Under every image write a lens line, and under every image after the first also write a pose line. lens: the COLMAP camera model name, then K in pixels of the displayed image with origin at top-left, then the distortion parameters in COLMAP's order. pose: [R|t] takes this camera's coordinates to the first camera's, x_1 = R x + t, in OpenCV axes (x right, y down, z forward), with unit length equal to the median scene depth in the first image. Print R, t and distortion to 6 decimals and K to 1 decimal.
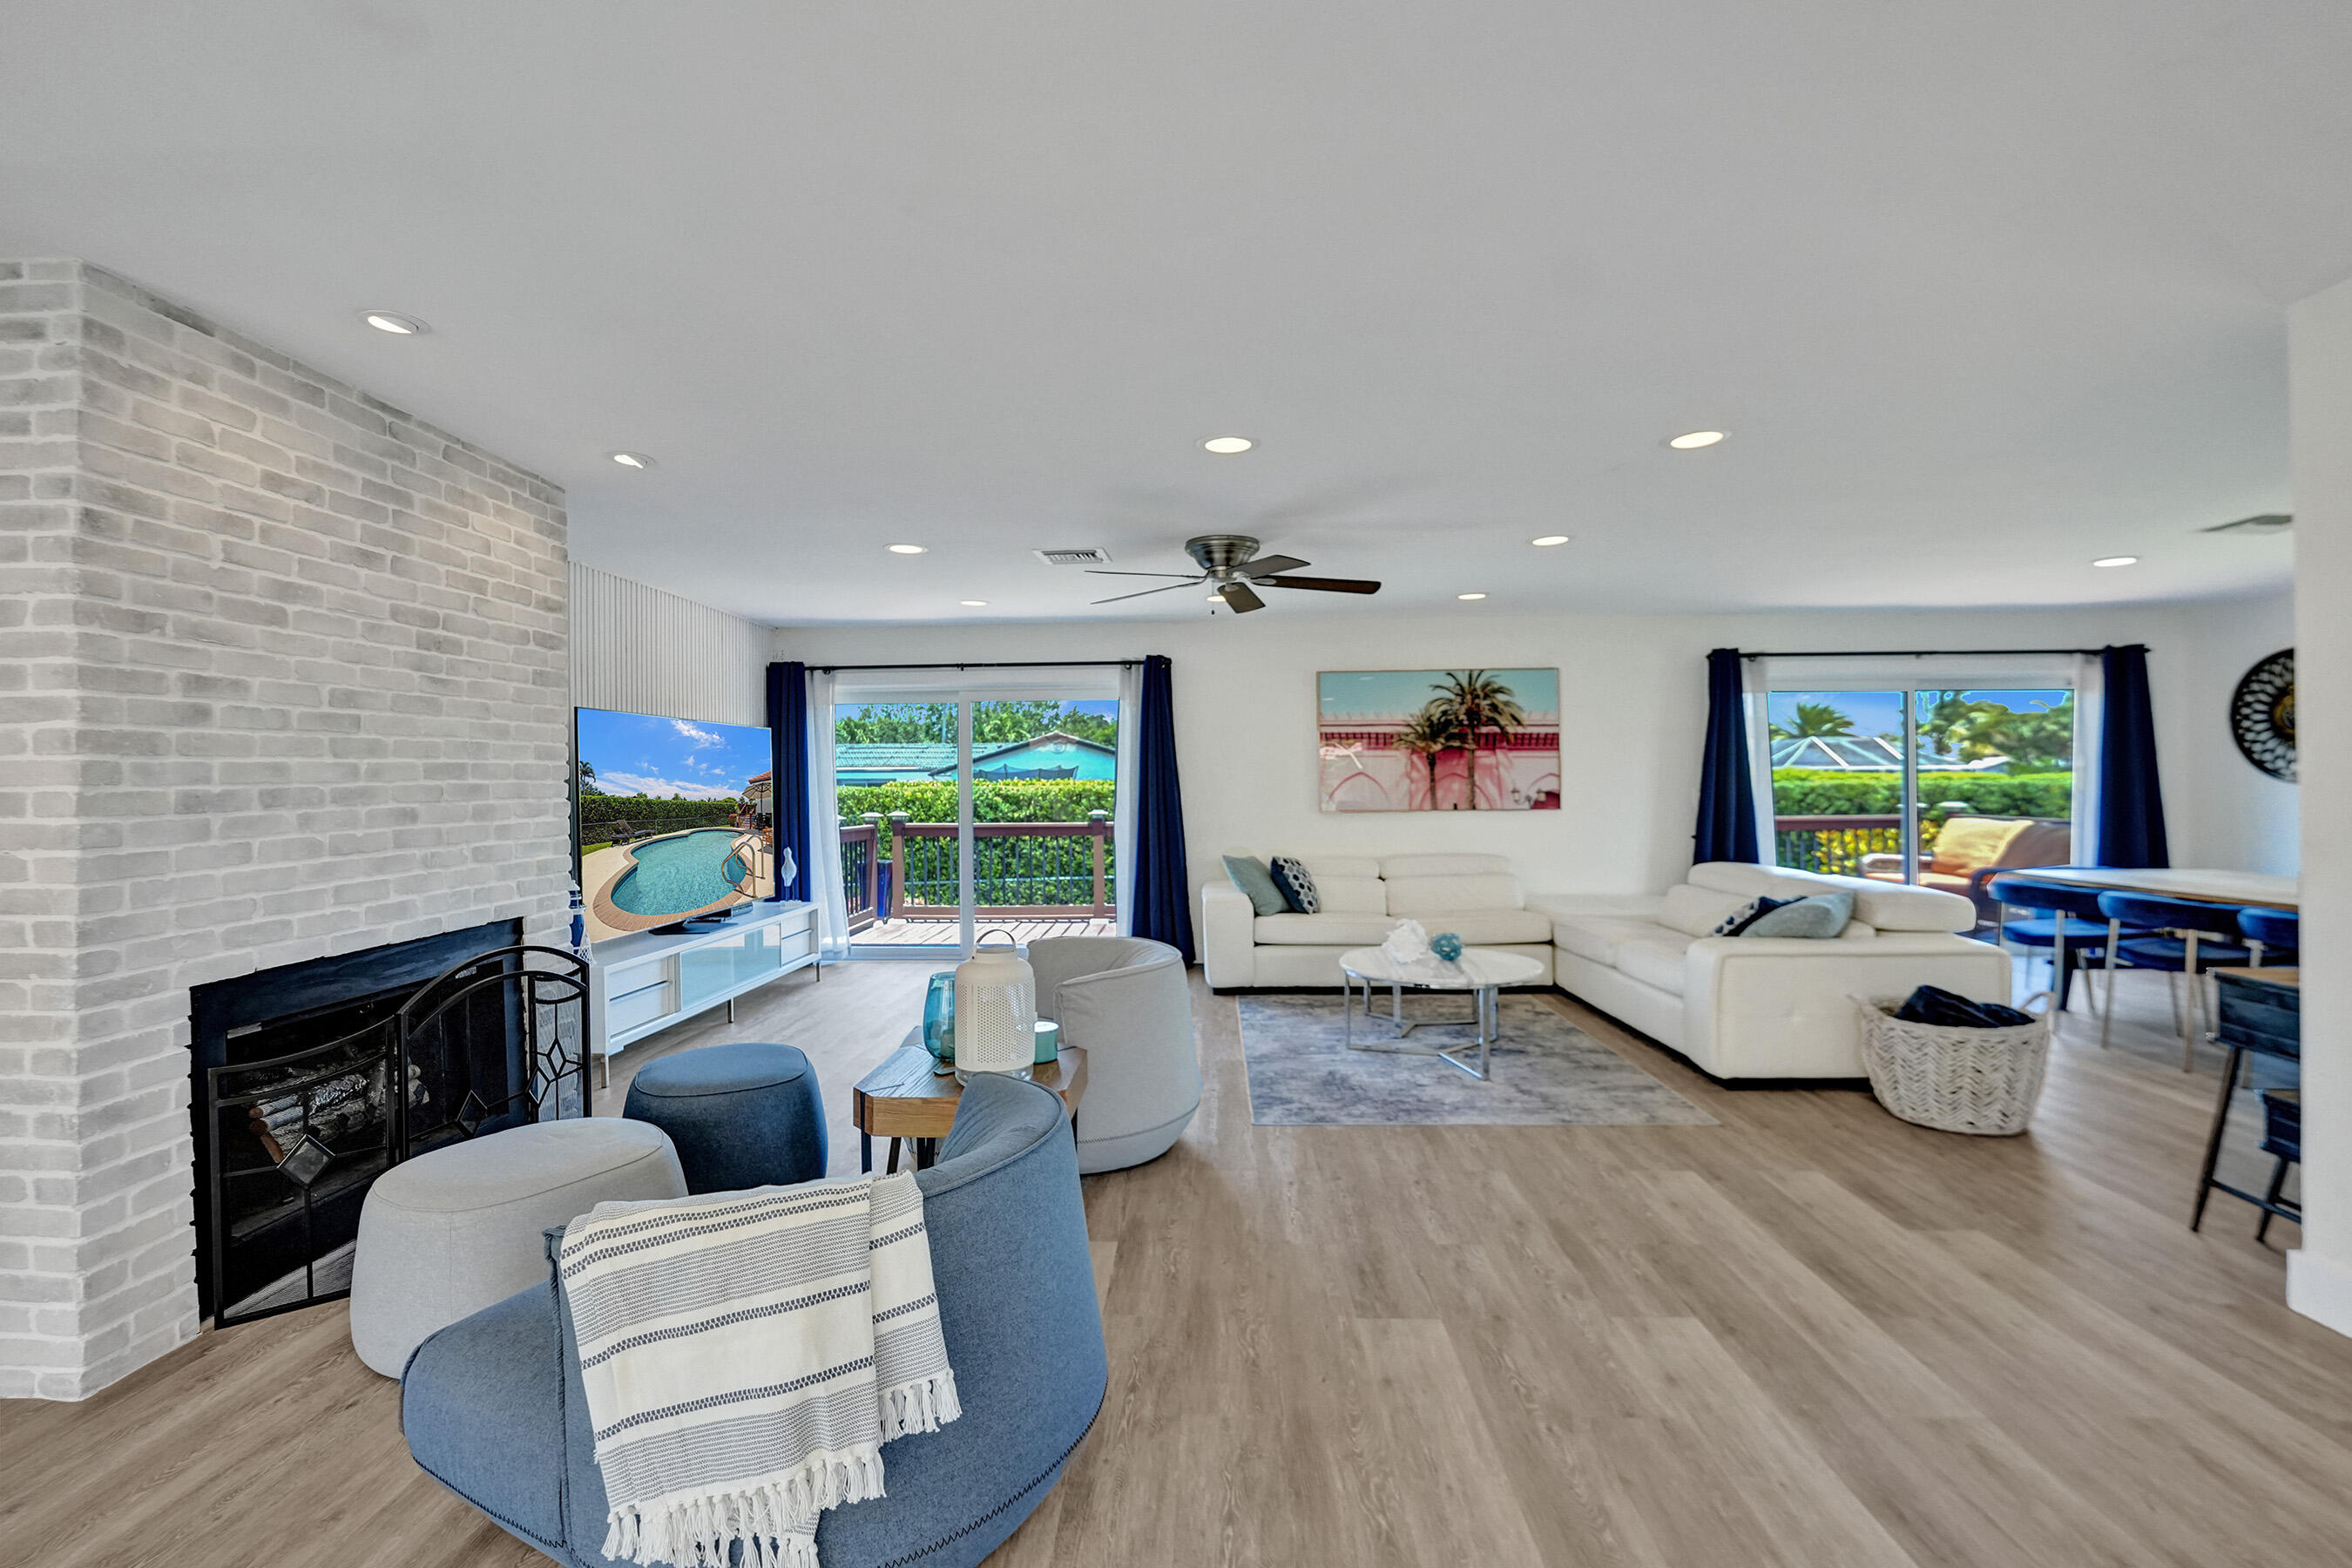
lens RADIAL K [[1078.4, 0, 1167.5], [0, 1078.4, 767.6], [0, 0, 1]] dist [-0.025880, 0.002044]
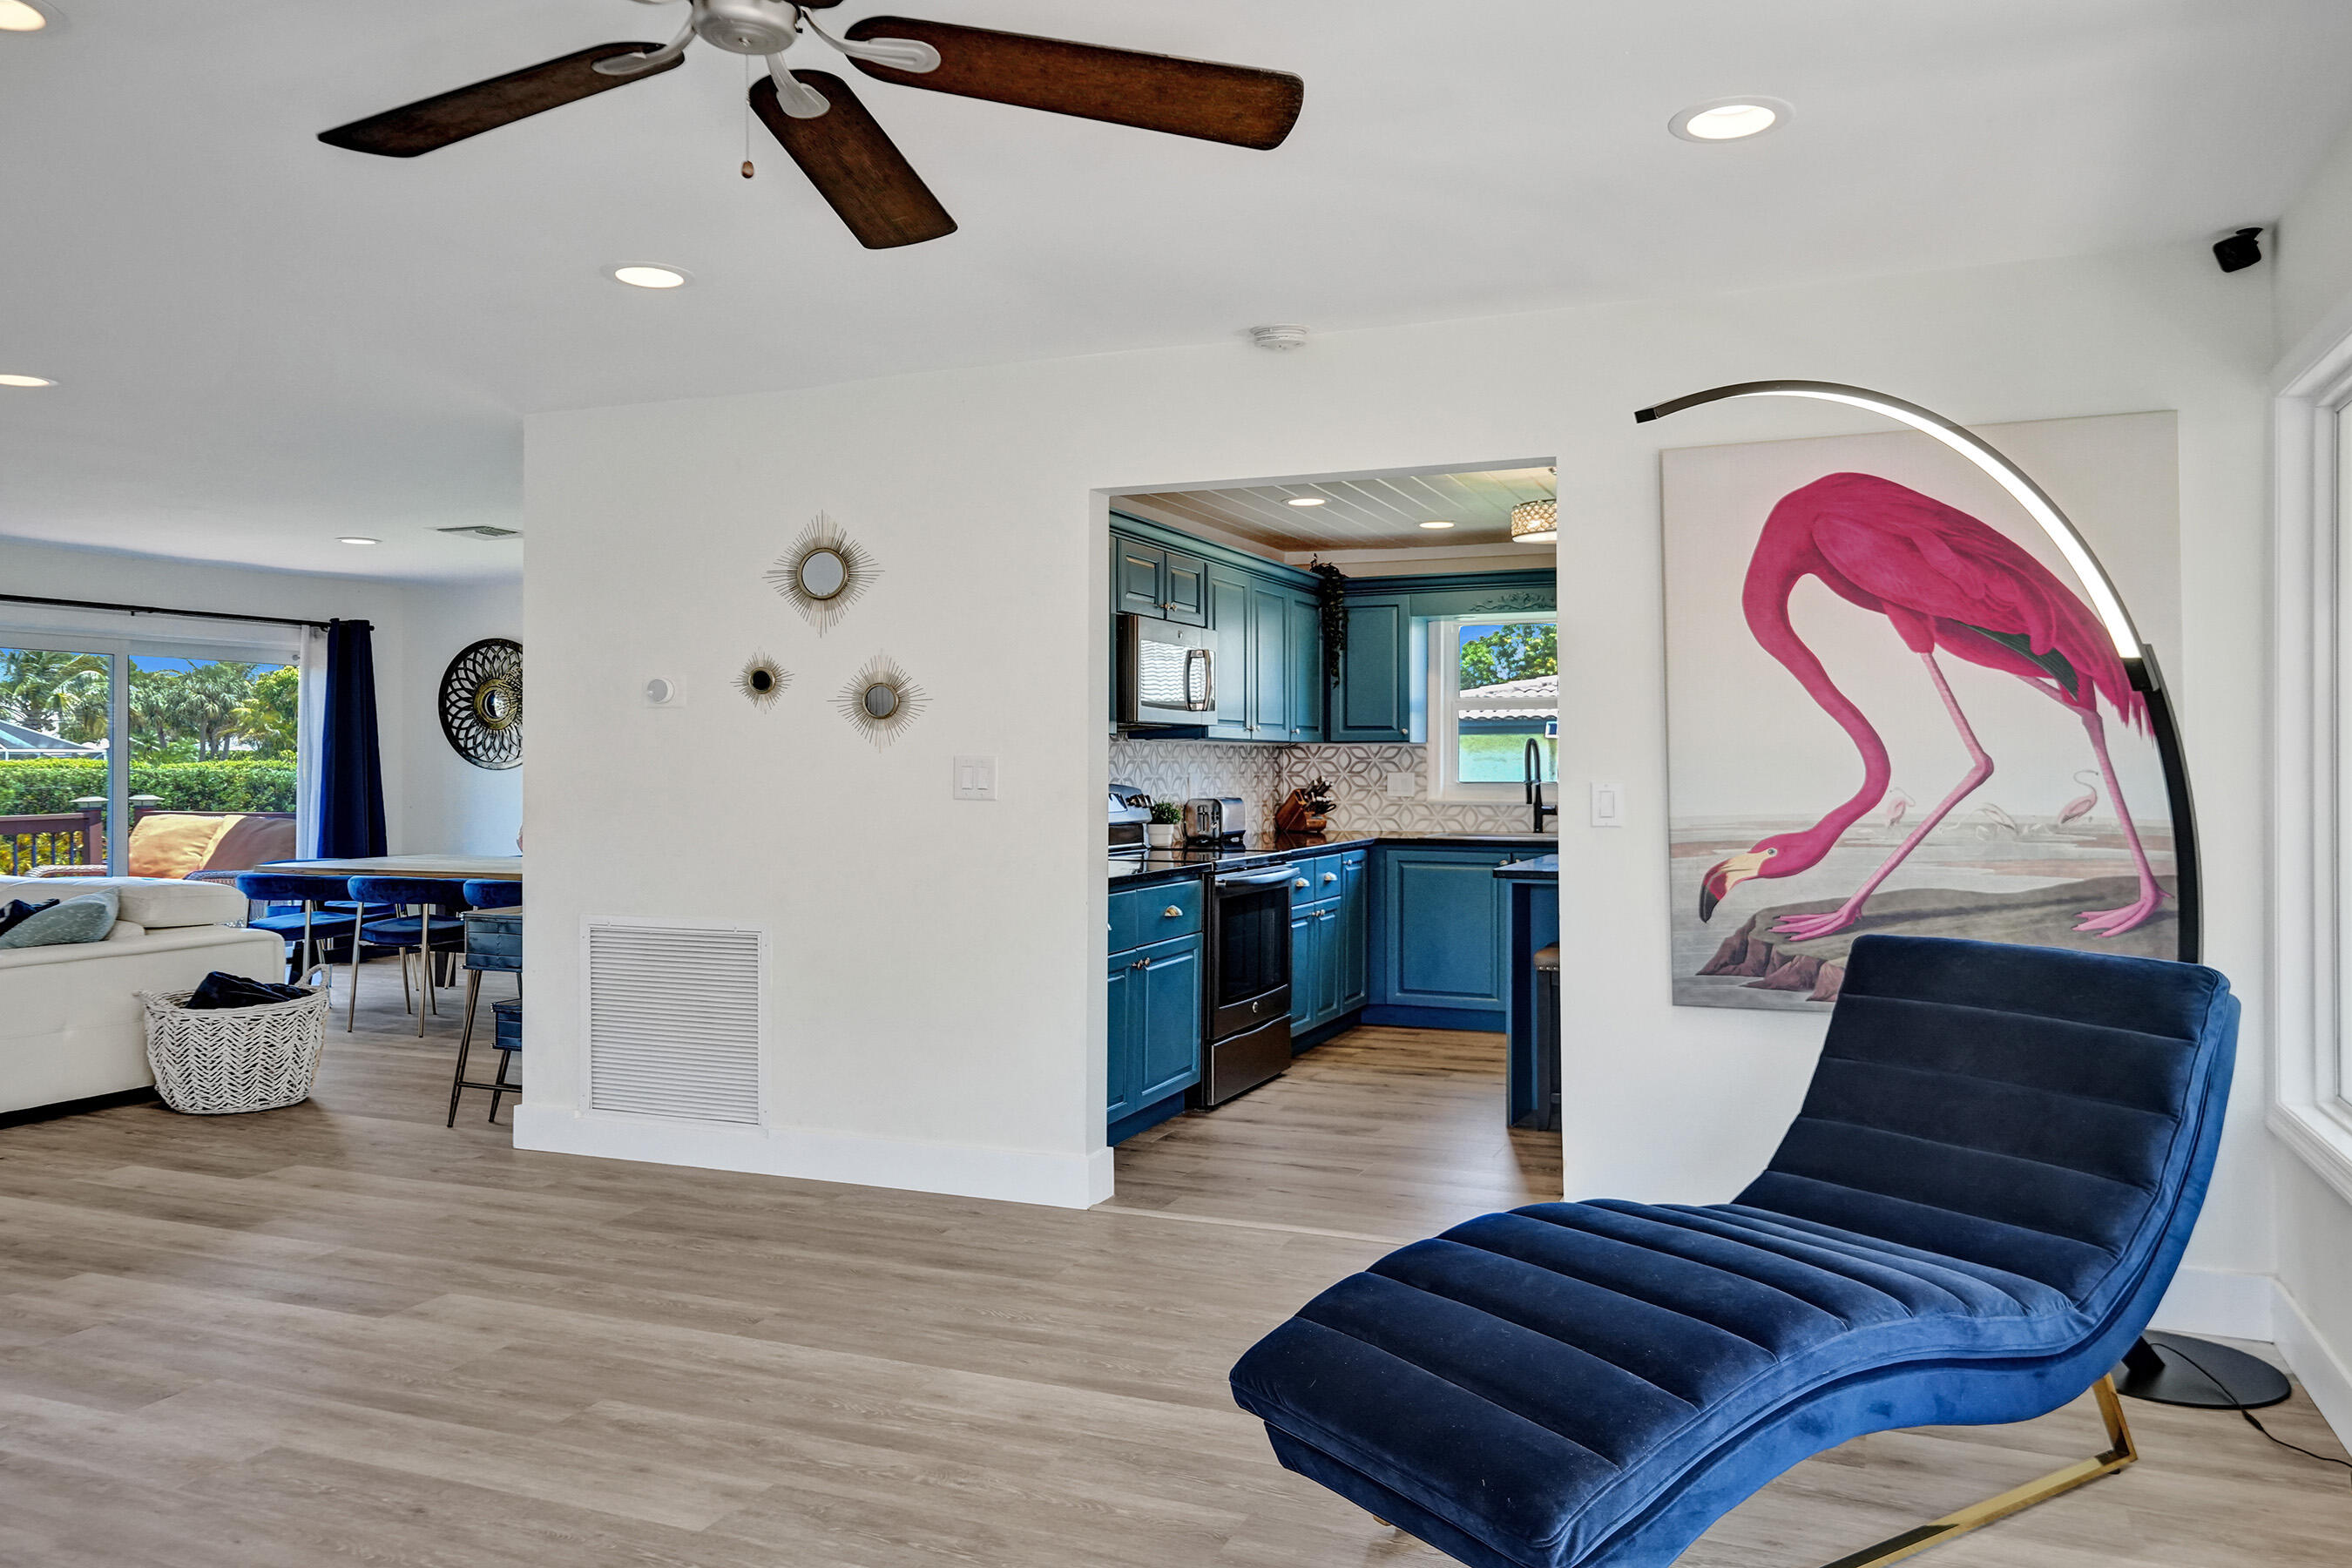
lens RADIAL K [[1704.8, 0, 1193.4], [0, 1704.8, 758.9], [0, 0, 1]] dist [0.022089, -0.003016]
pose [[0.338048, 0.008358, 0.941092, -0.269572], [-0.012002, 0.999918, -0.004570, 0.003500], [-0.941052, -0.009750, 0.338120, -0.215280]]
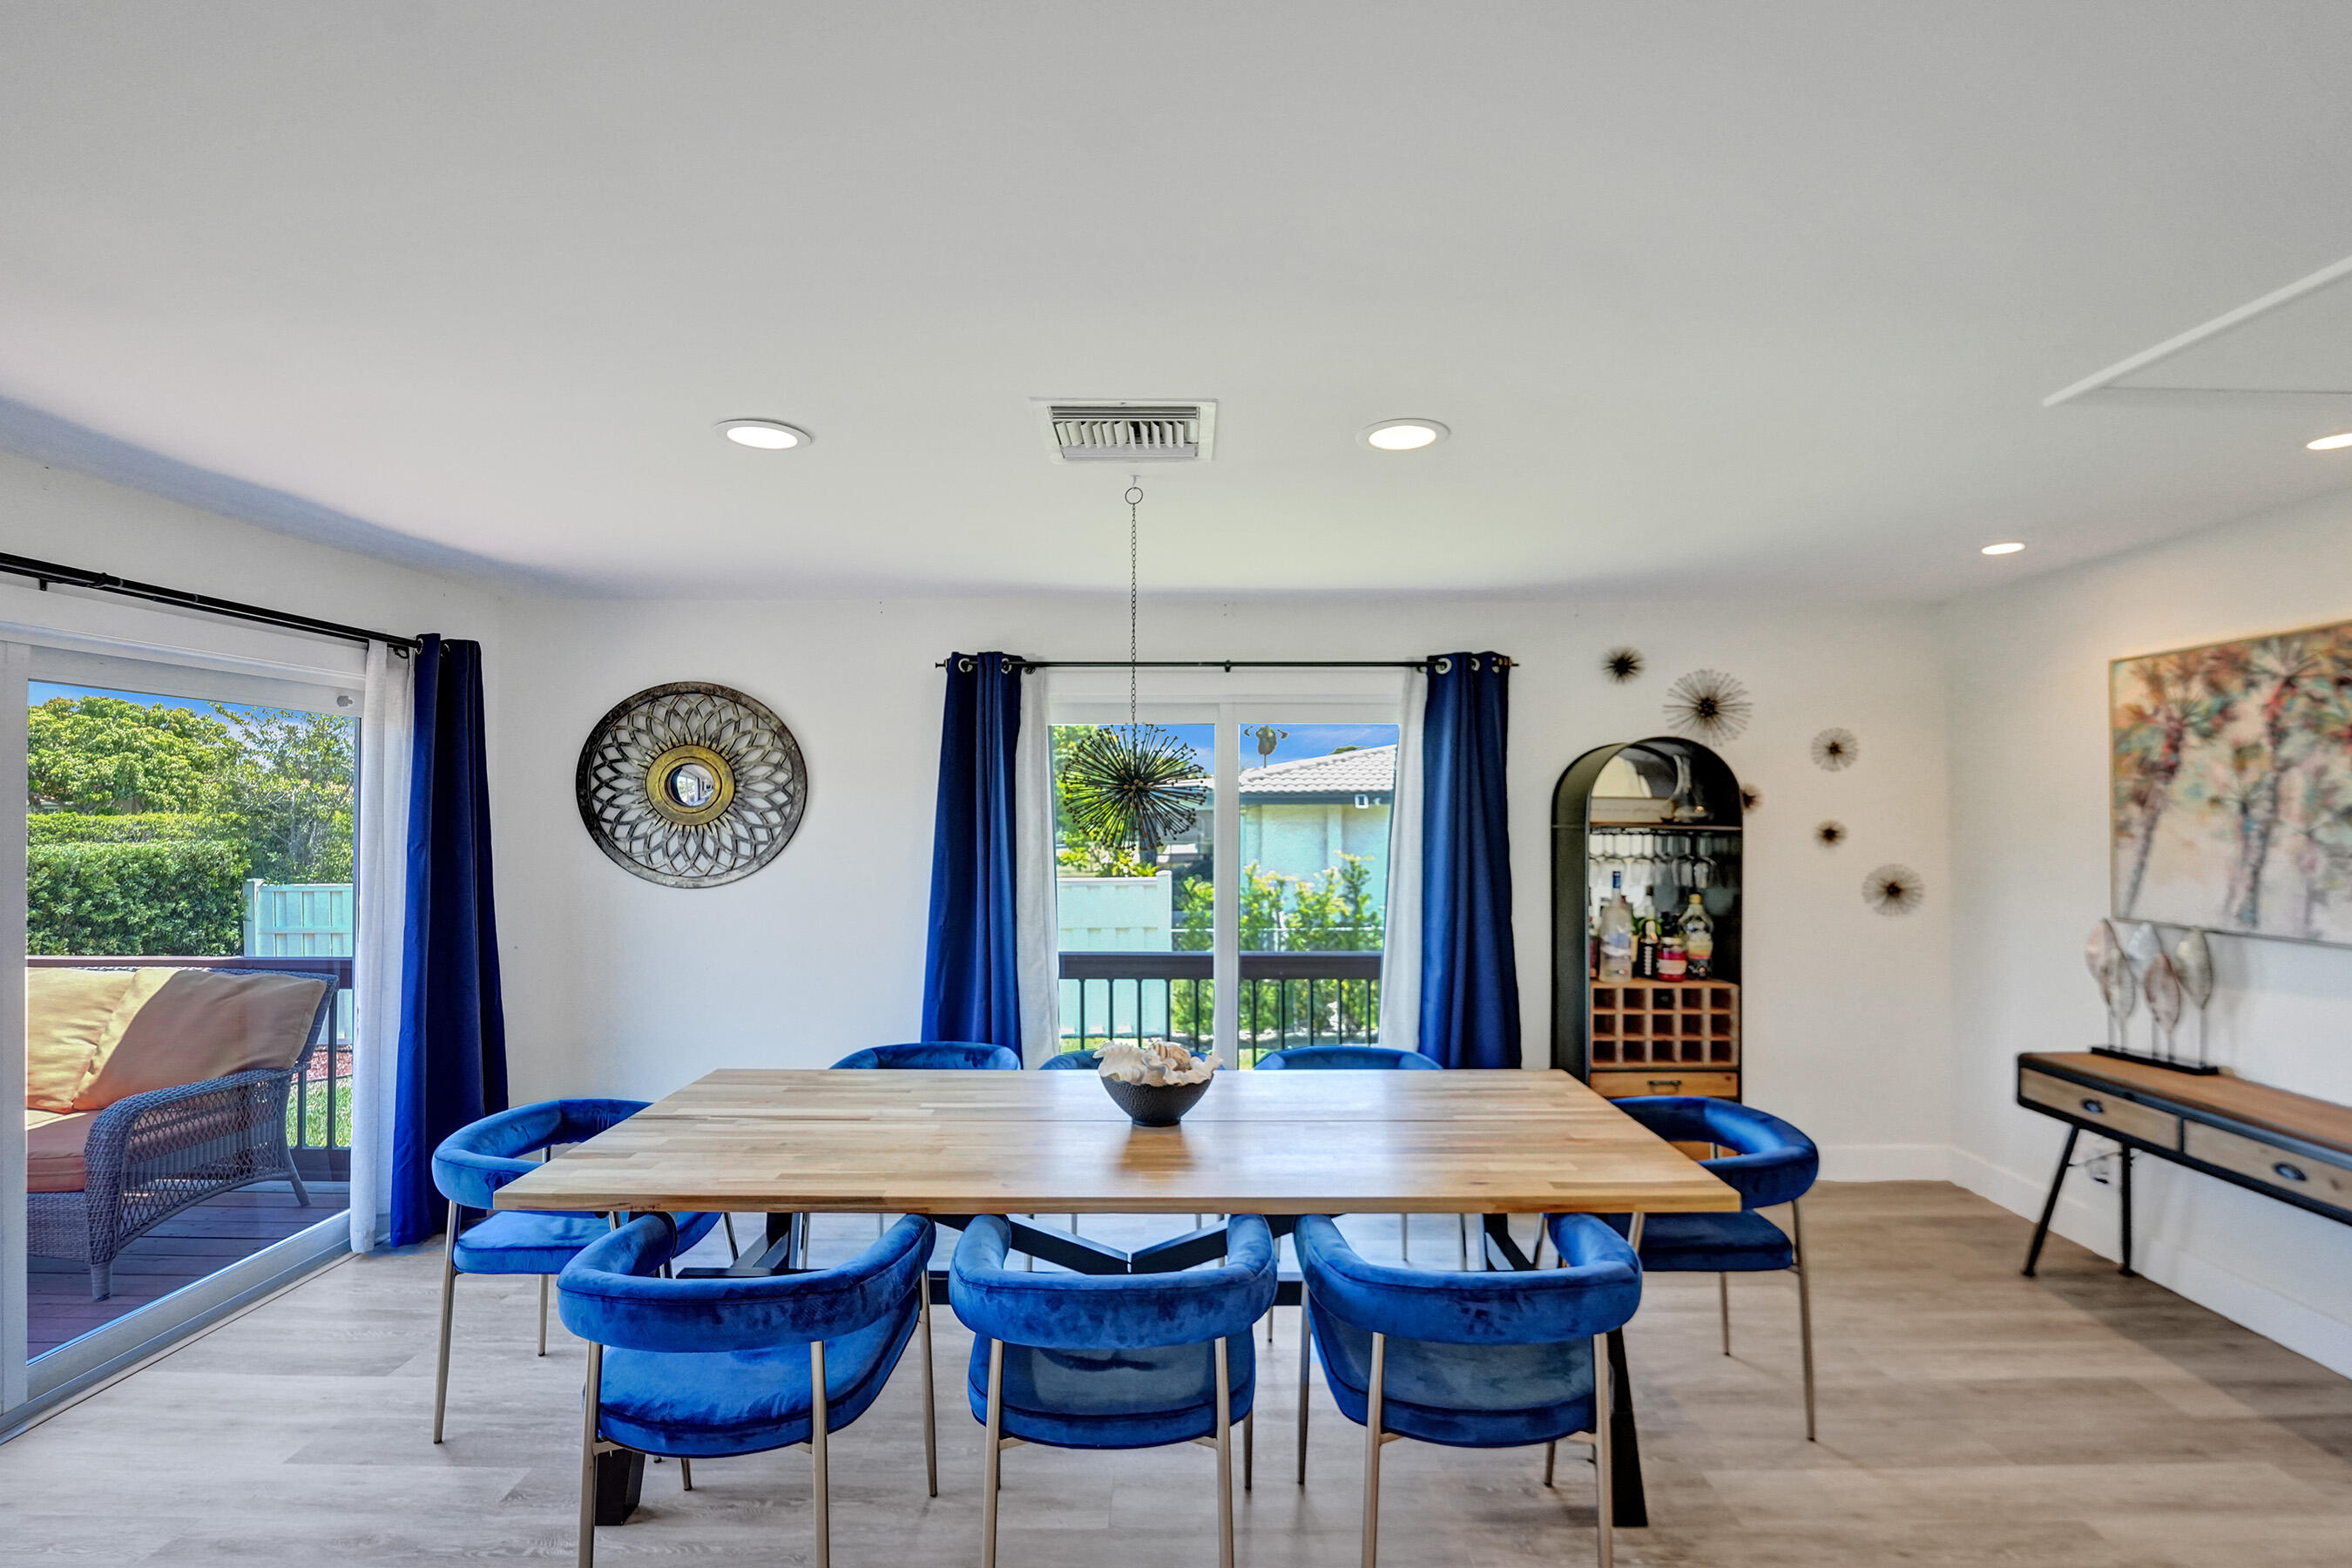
lens RADIAL K [[1078.4, 0, 1177.0], [0, 1078.4, 793.6], [0, 0, 1]] dist [-0.025880, 0.002044]
pose [[-0.039207, 0.017563, 0.999077, 0.374623], [-0.013879, 0.999739, -0.018120, -0.035207], [-0.999135, -0.014577, -0.038953, 0.688735]]
